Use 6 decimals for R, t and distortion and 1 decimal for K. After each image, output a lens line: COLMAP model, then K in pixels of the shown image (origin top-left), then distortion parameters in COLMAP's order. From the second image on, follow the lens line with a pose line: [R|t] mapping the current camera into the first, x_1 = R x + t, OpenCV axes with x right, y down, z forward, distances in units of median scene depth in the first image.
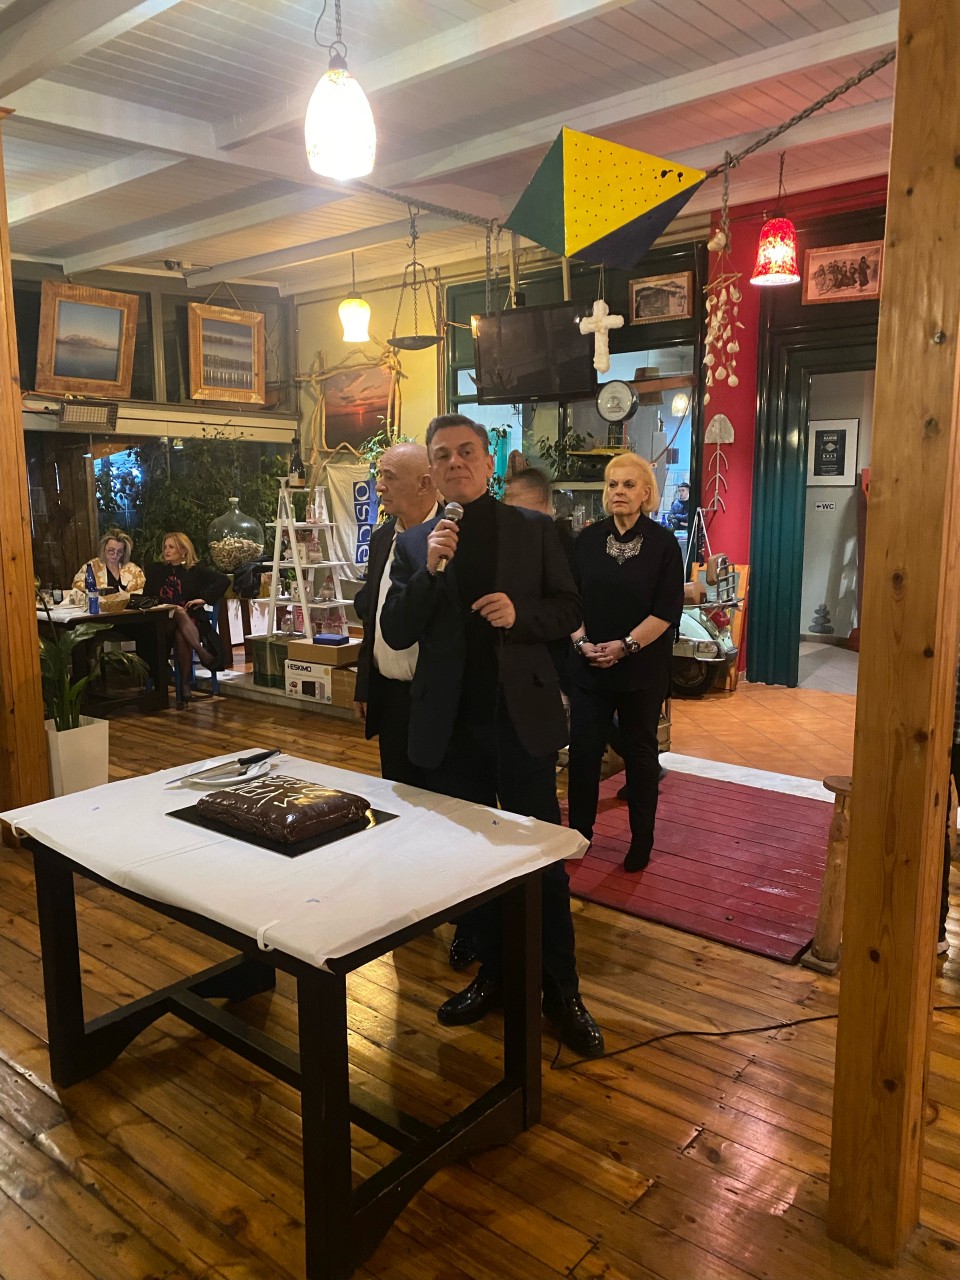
lens RADIAL K [[977.3, 0, 485.5], [0, 977.3, 646.2], [0, 0, 1]] dist [0.020154, -0.000352]
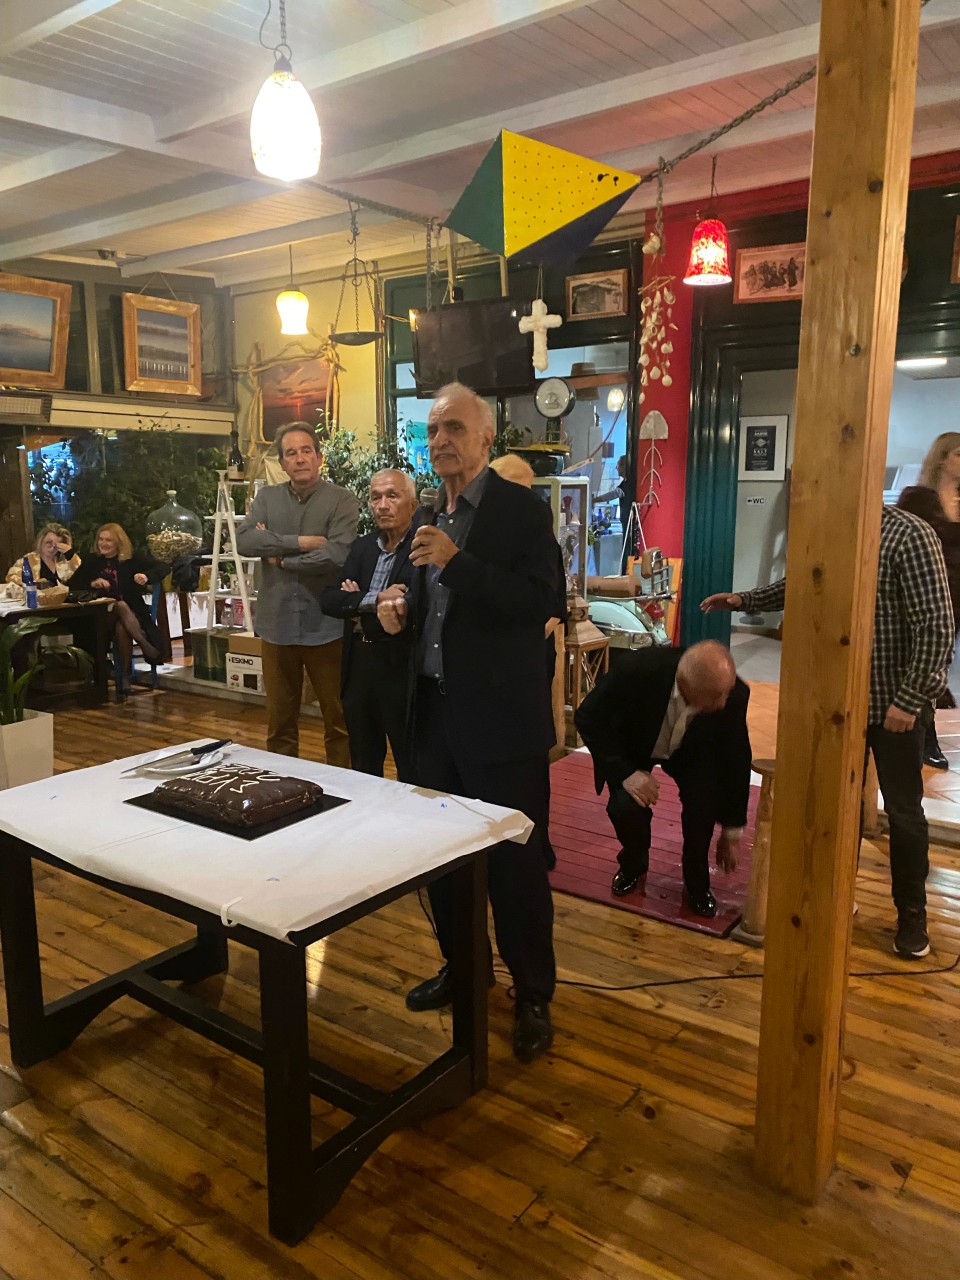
lens RADIAL K [[977.3, 0, 470.7], [0, 977.3, 657.3], [0, 0, 1]] dist [0.020154, -0.000352]
pose [[0.998774, -0.005300, 0.049226, -0.007659], [0.004373, 0.999811, 0.018922, 0.001105], [-0.049317, -0.018684, 0.998608, -0.031153]]
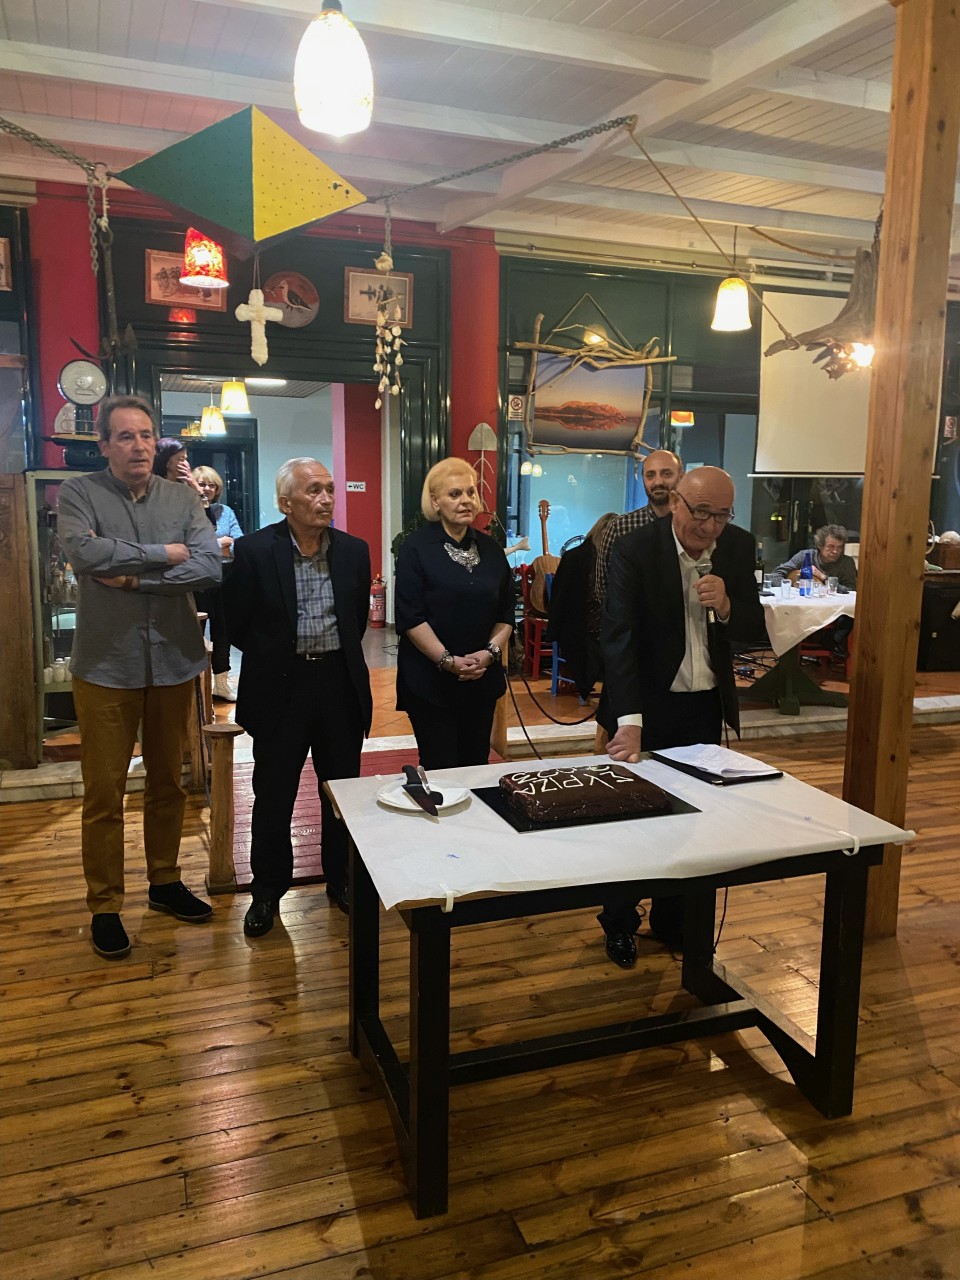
lens RADIAL K [[977.3, 0, 488.6], [0, 977.3, 638.7], [0, 0, 1]] dist [0.020154, -0.000352]
pose [[0.509358, -0.117385, 0.852511, -0.753620], [0.122566, 0.990449, 0.063147, -0.046875], [-0.851782, 0.072325, 0.518881, 0.372179]]
